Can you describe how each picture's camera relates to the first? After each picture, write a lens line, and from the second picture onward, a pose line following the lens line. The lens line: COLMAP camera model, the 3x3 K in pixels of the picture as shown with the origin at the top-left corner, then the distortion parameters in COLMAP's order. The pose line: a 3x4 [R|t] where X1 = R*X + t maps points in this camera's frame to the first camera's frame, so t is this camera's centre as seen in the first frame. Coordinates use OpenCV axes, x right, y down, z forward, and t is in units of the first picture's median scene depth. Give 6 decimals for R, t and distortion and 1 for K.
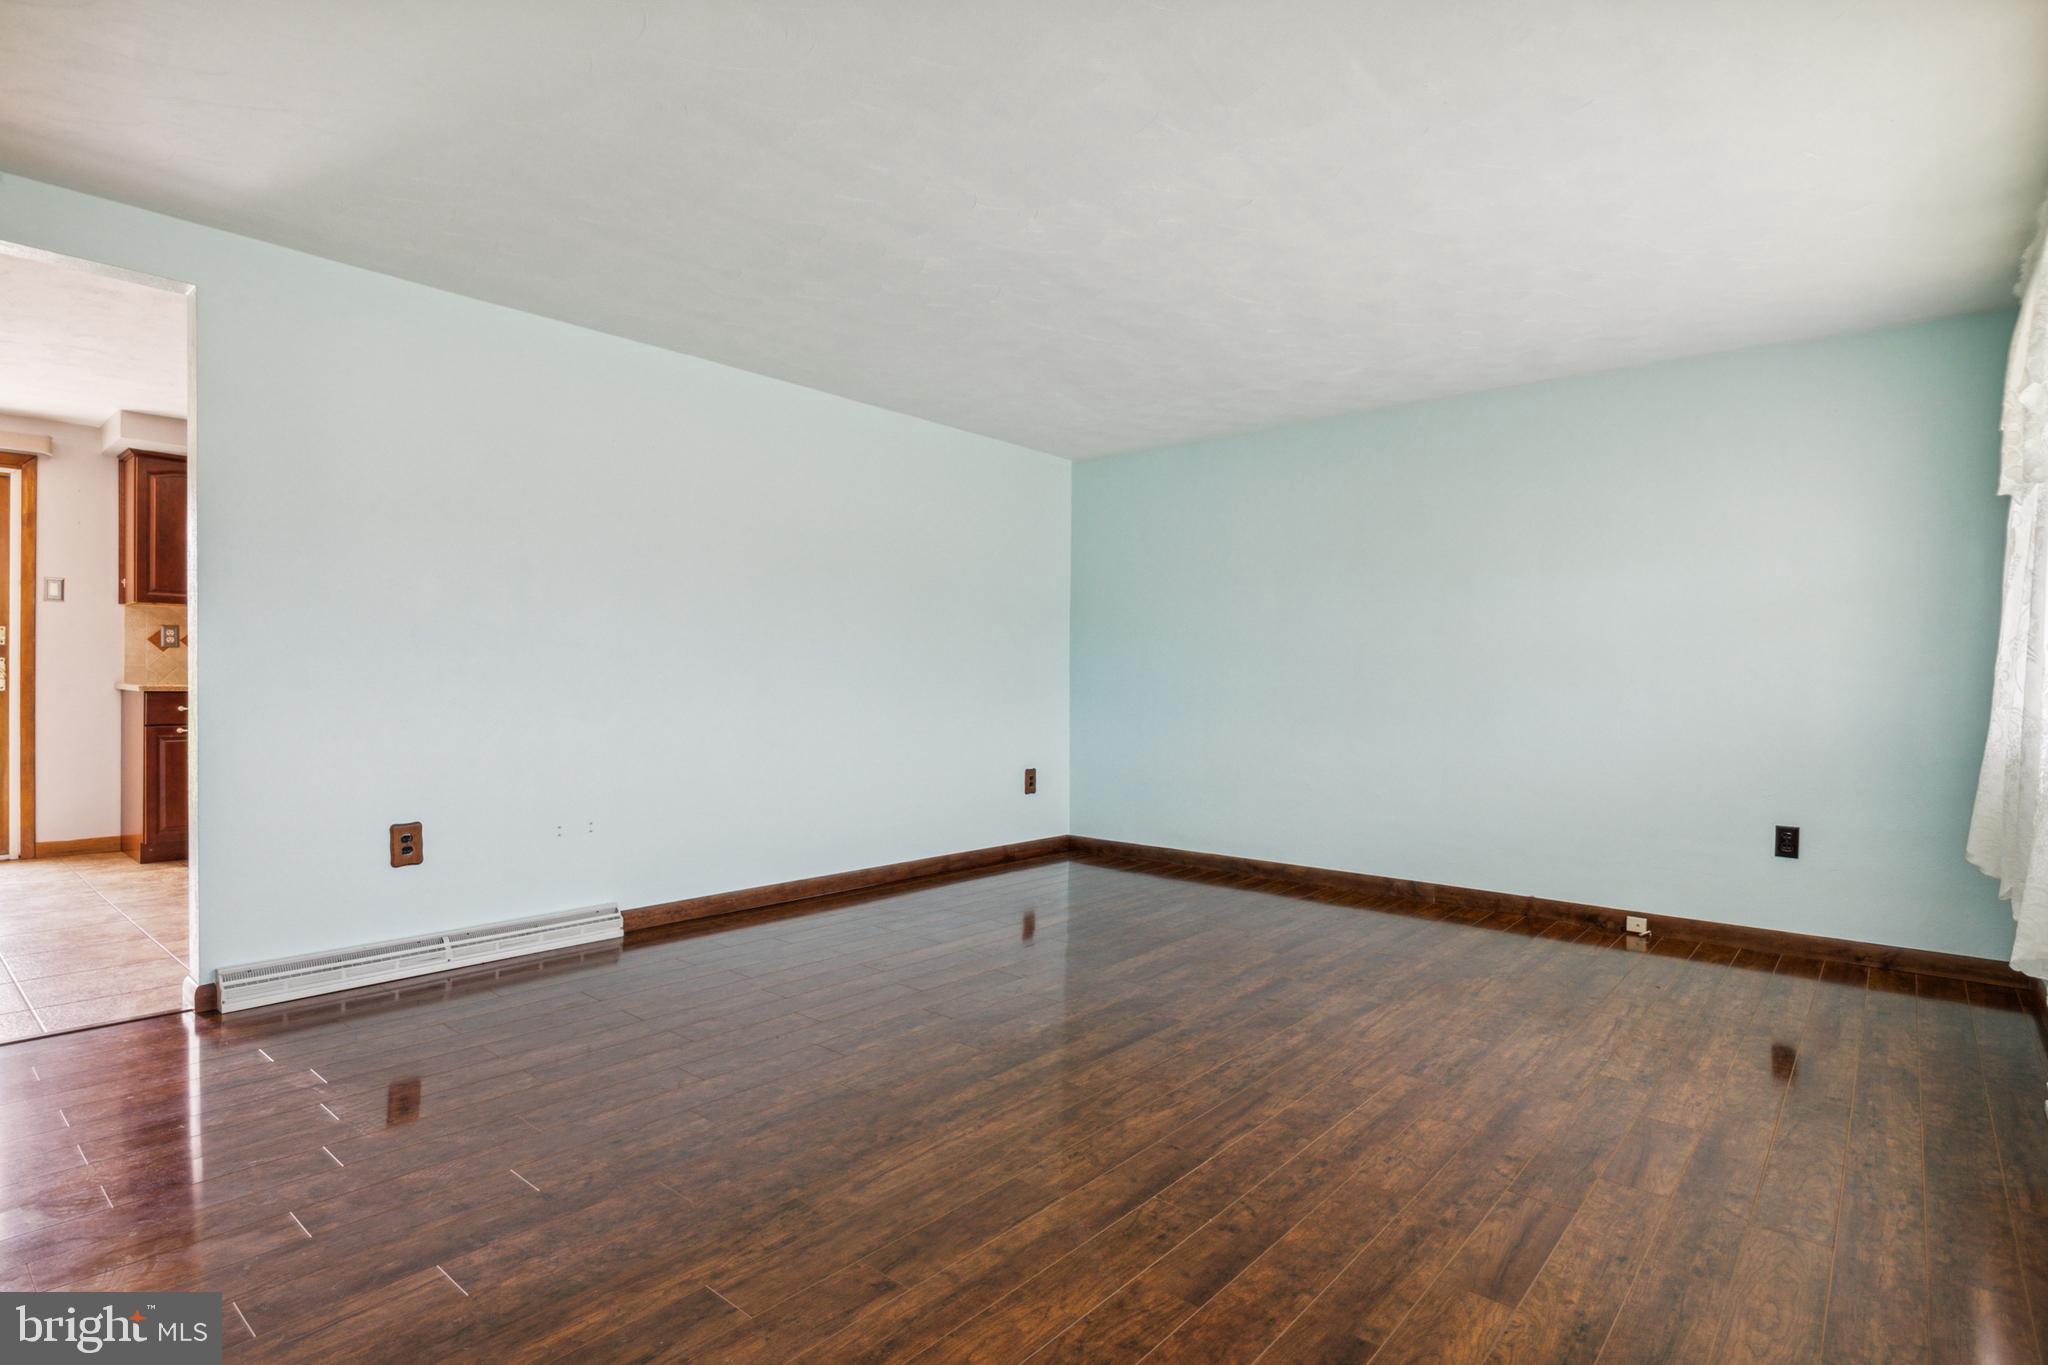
lens RADIAL K [[1044.1, 0, 1027.5], [0, 1044.1, 687.6], [0, 0, 1]] dist [-0.002855, -0.000409]
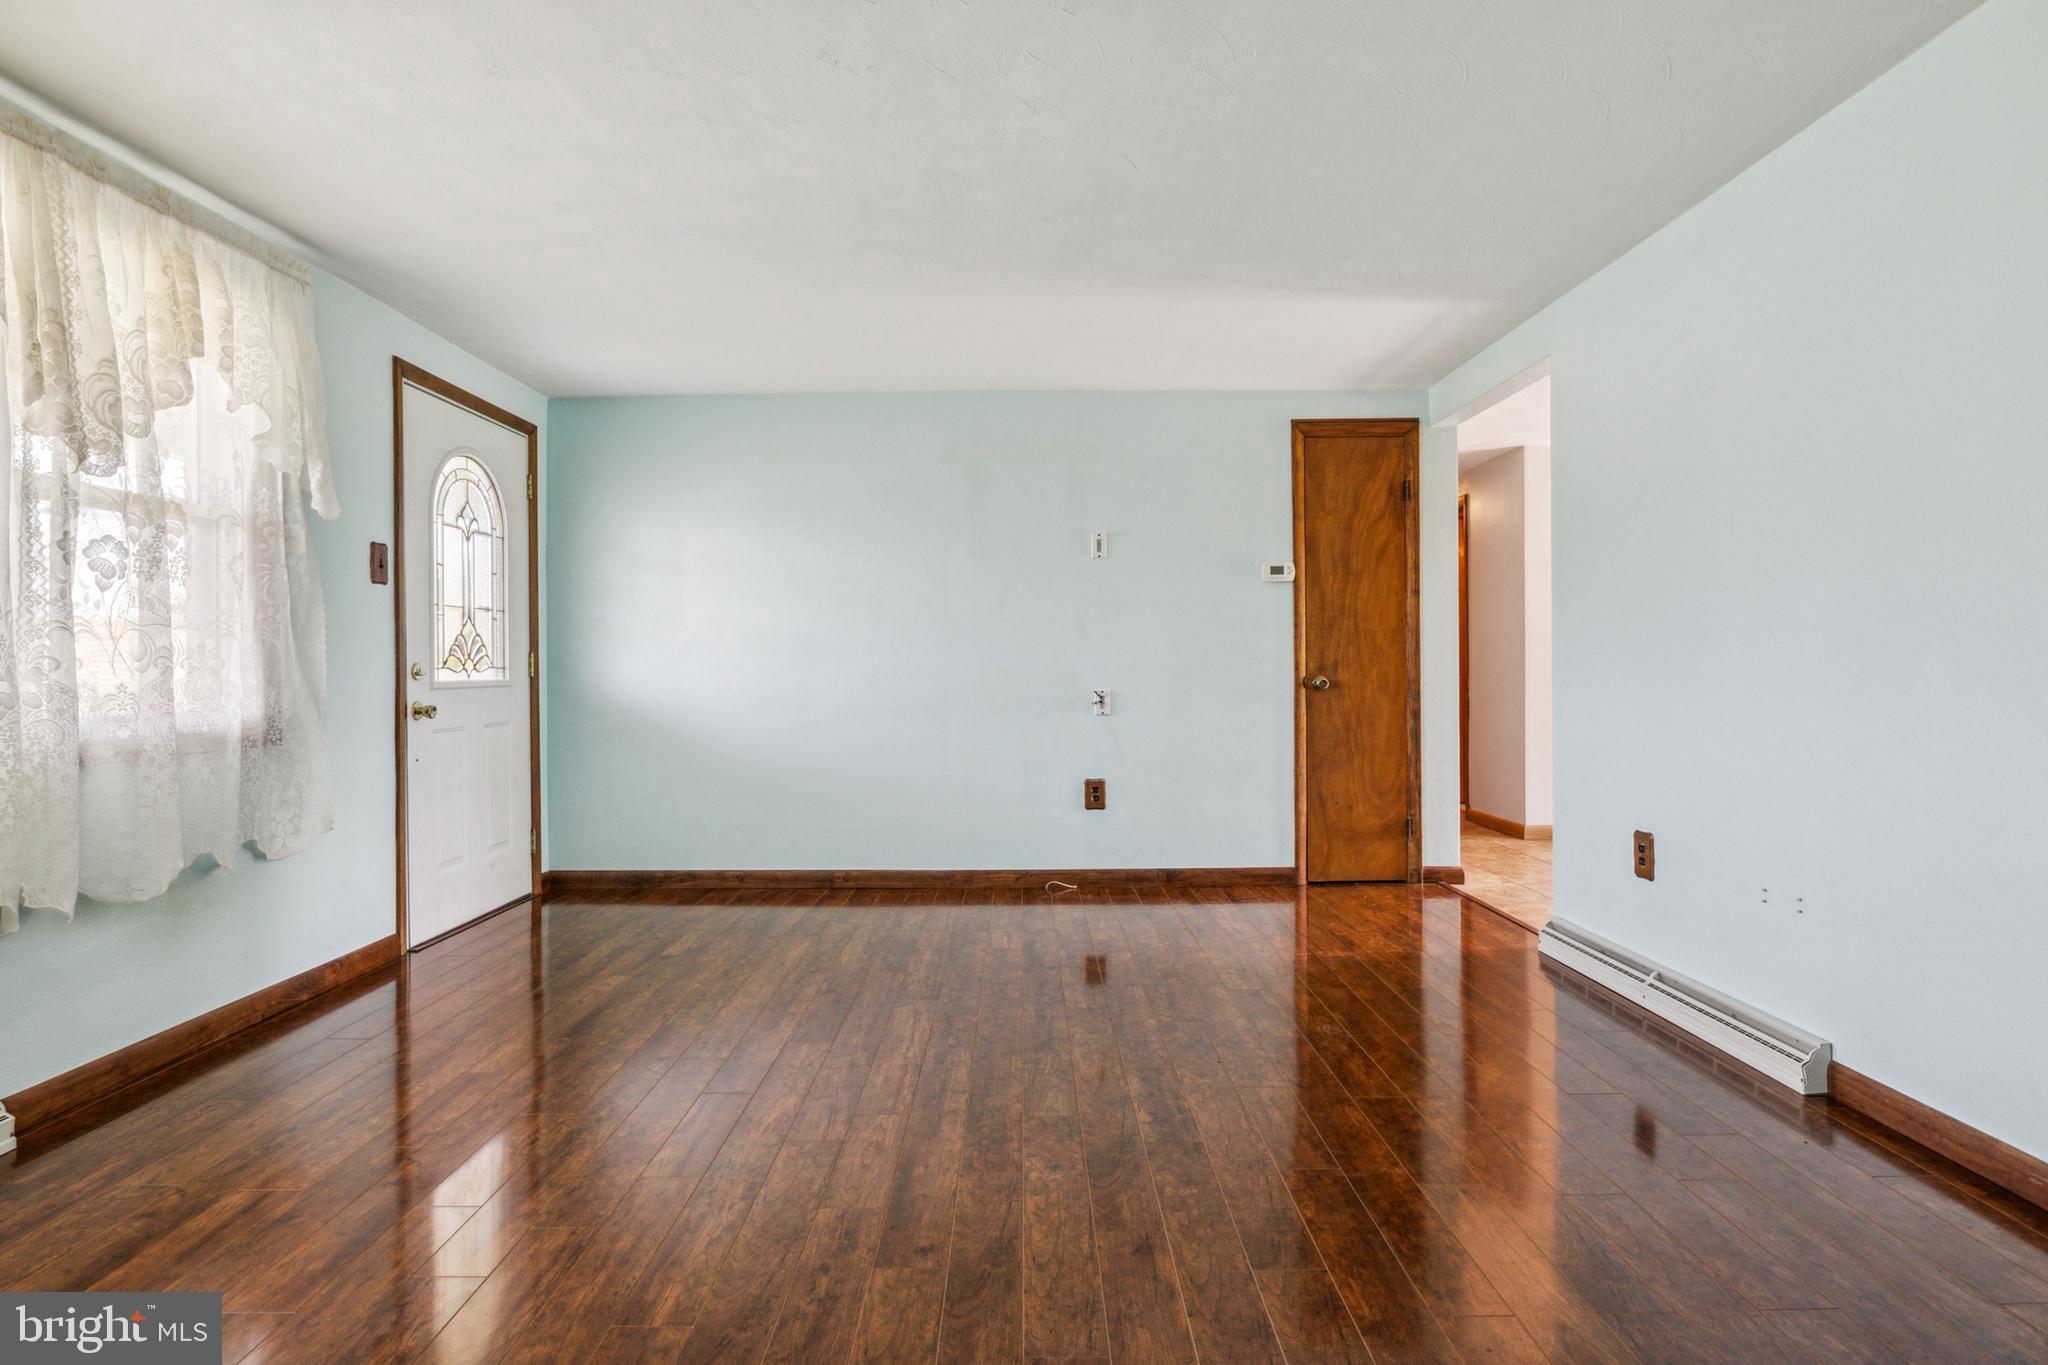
lens RADIAL K [[1044.1, 0, 1031.2], [0, 1044.1, 673.3], [0, 0, 1]] dist [-0.002855, -0.000409]
pose [[-0.757614, -0.002231, -0.652699, 0.466546], [-0.010192, 0.999913, 0.008412, -0.013785], [0.652623, 0.013025, -0.757571, 1.511525]]
